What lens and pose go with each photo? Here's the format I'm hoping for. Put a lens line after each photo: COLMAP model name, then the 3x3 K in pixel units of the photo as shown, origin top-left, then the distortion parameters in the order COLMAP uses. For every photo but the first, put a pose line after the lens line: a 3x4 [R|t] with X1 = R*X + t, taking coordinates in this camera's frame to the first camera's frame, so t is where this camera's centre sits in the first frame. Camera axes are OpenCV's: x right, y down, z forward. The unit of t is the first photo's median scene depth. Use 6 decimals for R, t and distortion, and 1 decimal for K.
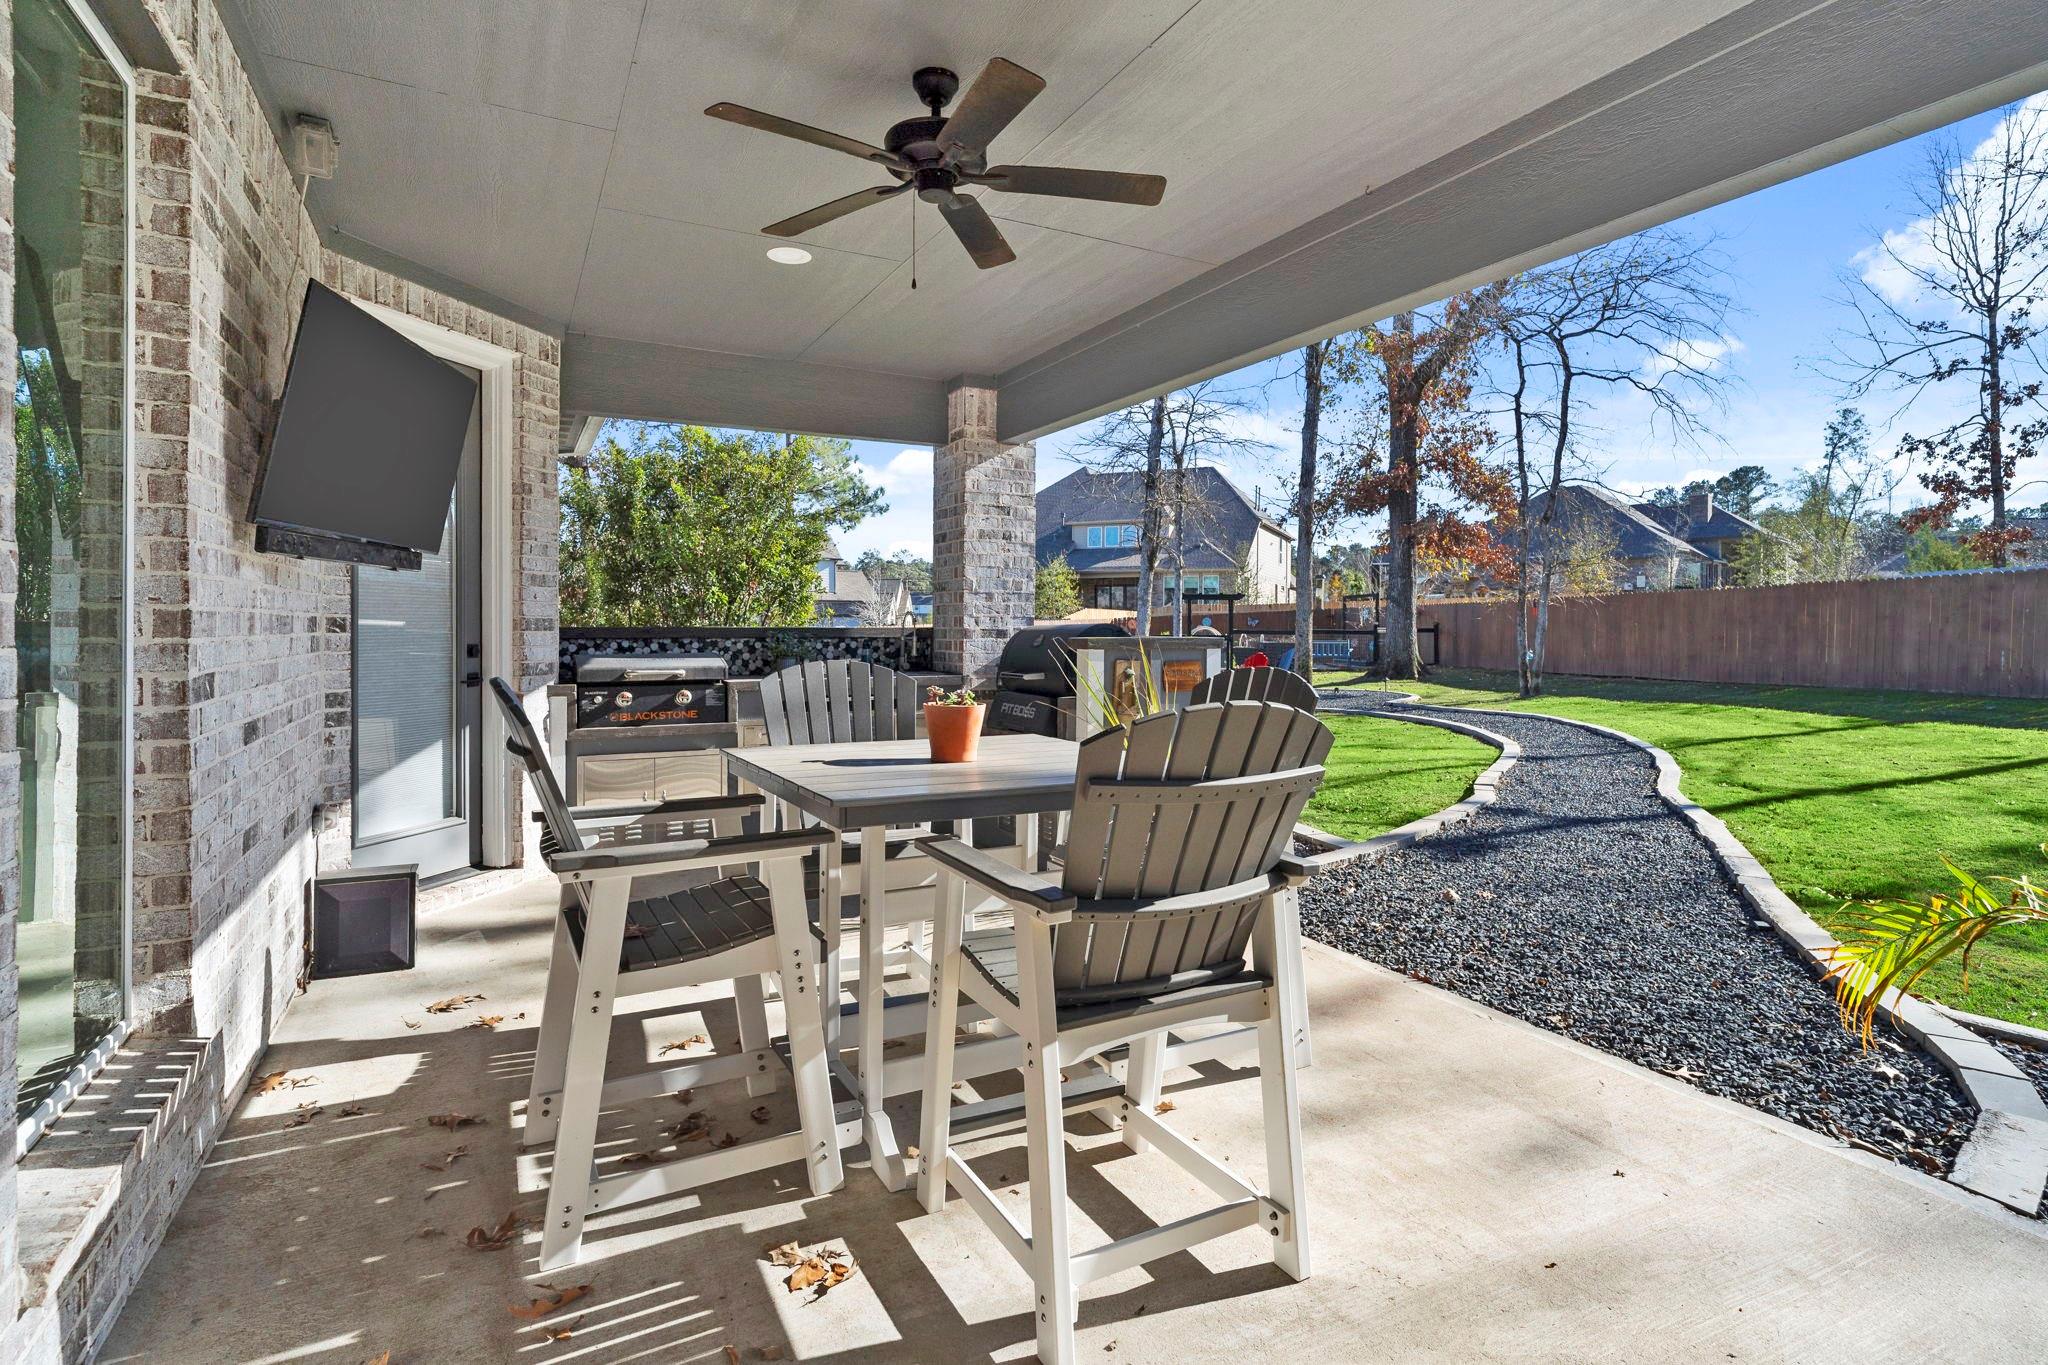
lens RADIAL K [[976.1, 0, 1022.5], [0, 976.1, 628.1], [0, 0, 1]] dist [0.005572, 0.000195]
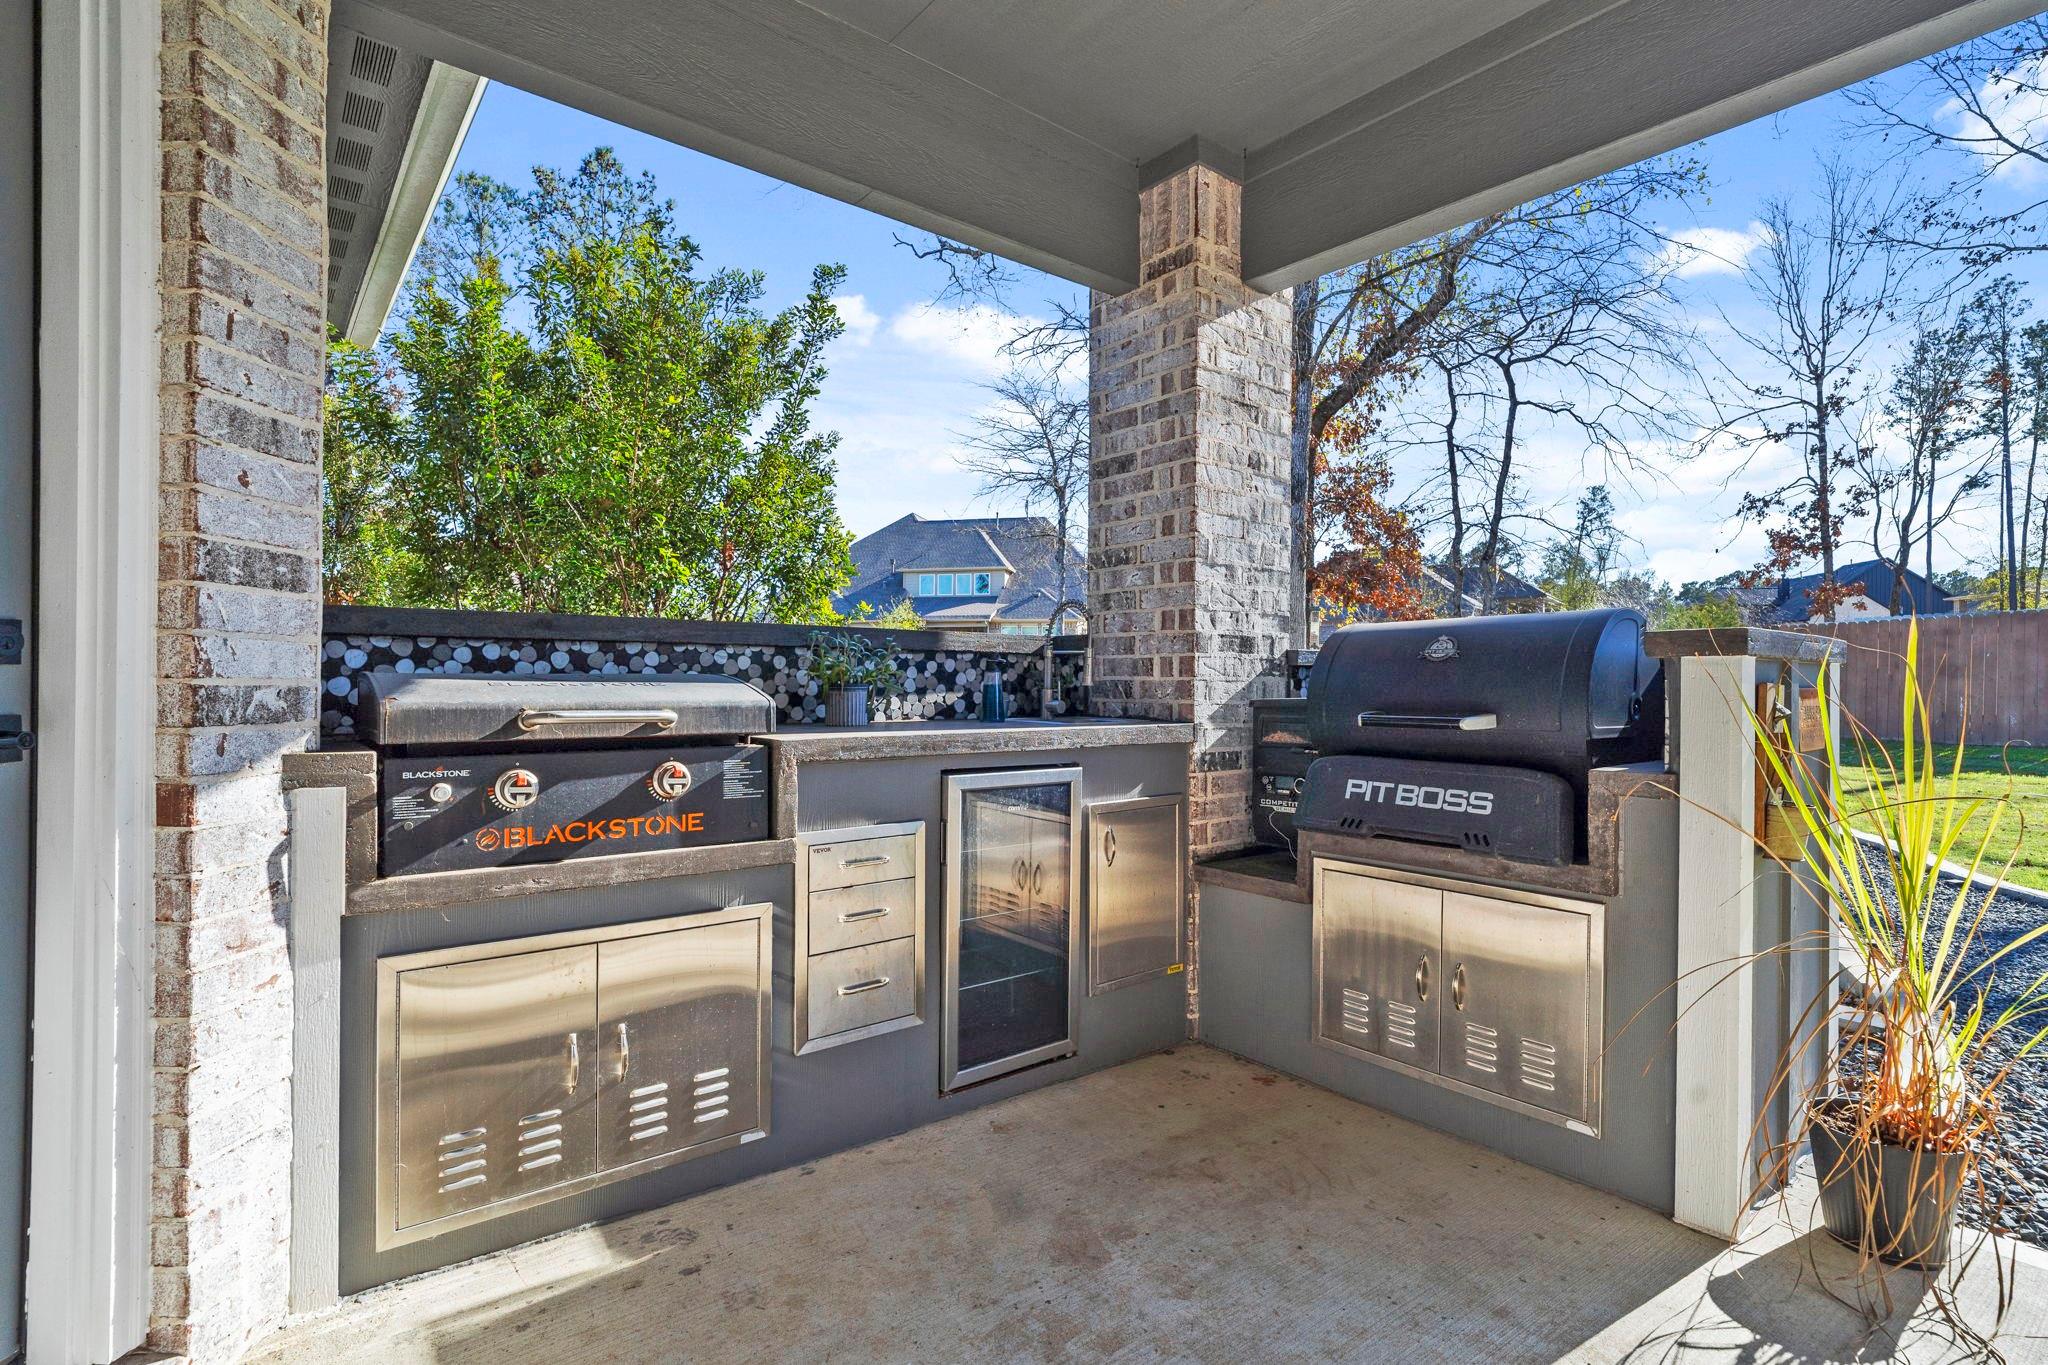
lens RADIAL K [[976.1, 0, 1010.3], [0, 976.1, 667.3], [0, 0, 1]] dist [0.005572, 0.000195]
pose [[0.983464, 0.005586, 0.181017, -0.245773], [-0.002821, 0.999875, -0.015528, 0.026992], [-0.181081, 0.014761, 0.983357, 0.508879]]
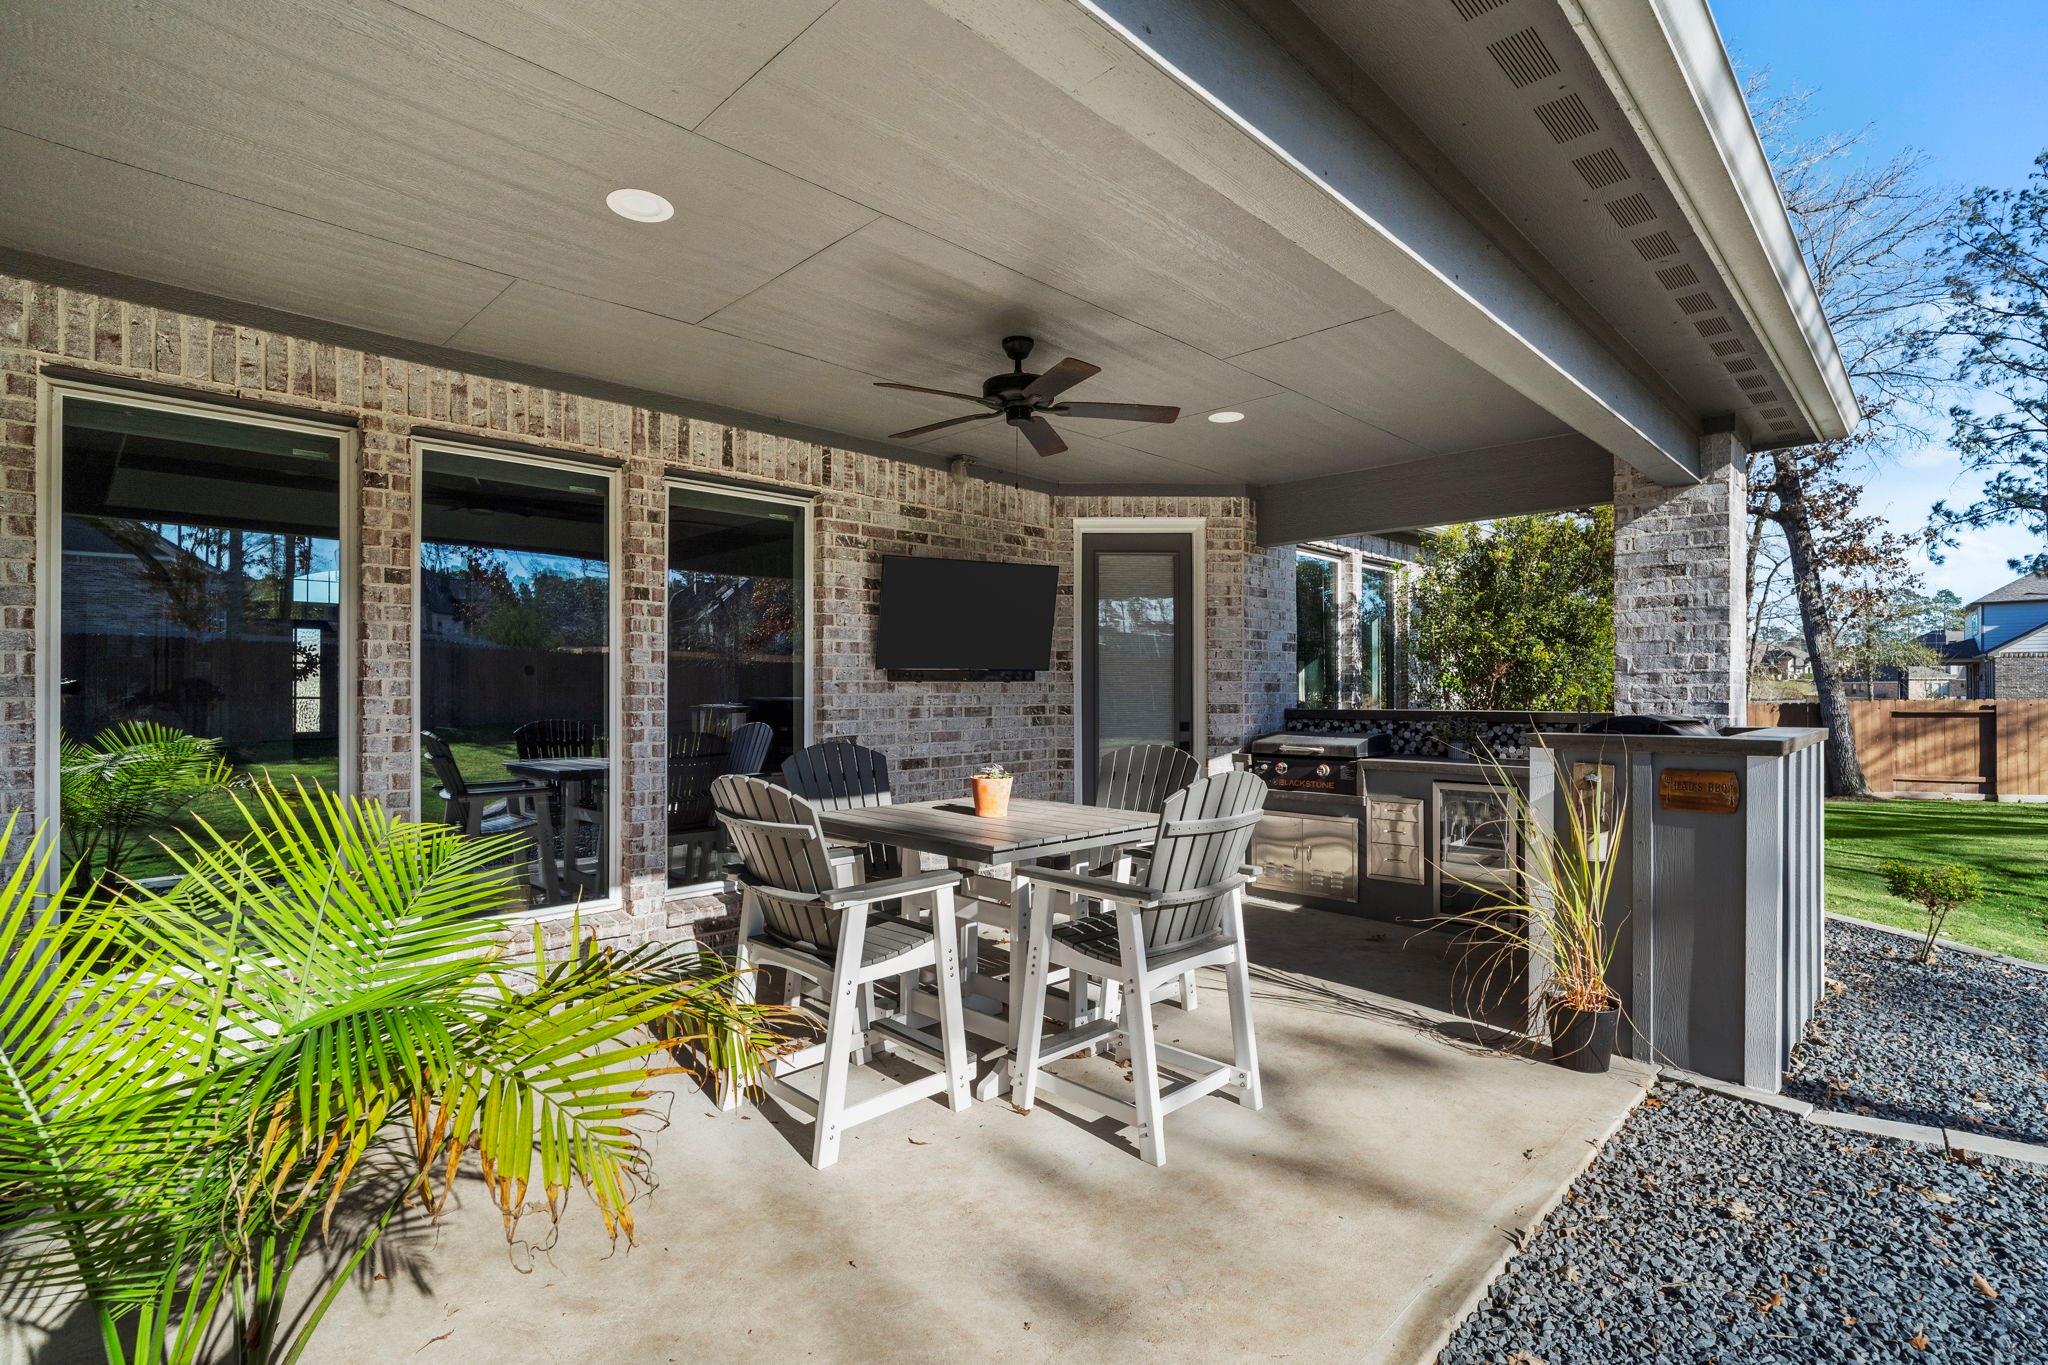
lens RADIAL K [[976.1, 0, 1037.8], [0, 976.1, 691.7], [0, 0, 1]] dist [0.005572, 0.000195]
pose [[0.318570, -0.003437, -0.947893, 0.581030], [0.002166, 0.999993, -0.002898, -0.019401], [0.947897, -0.001130, 0.318575, 0.250821]]
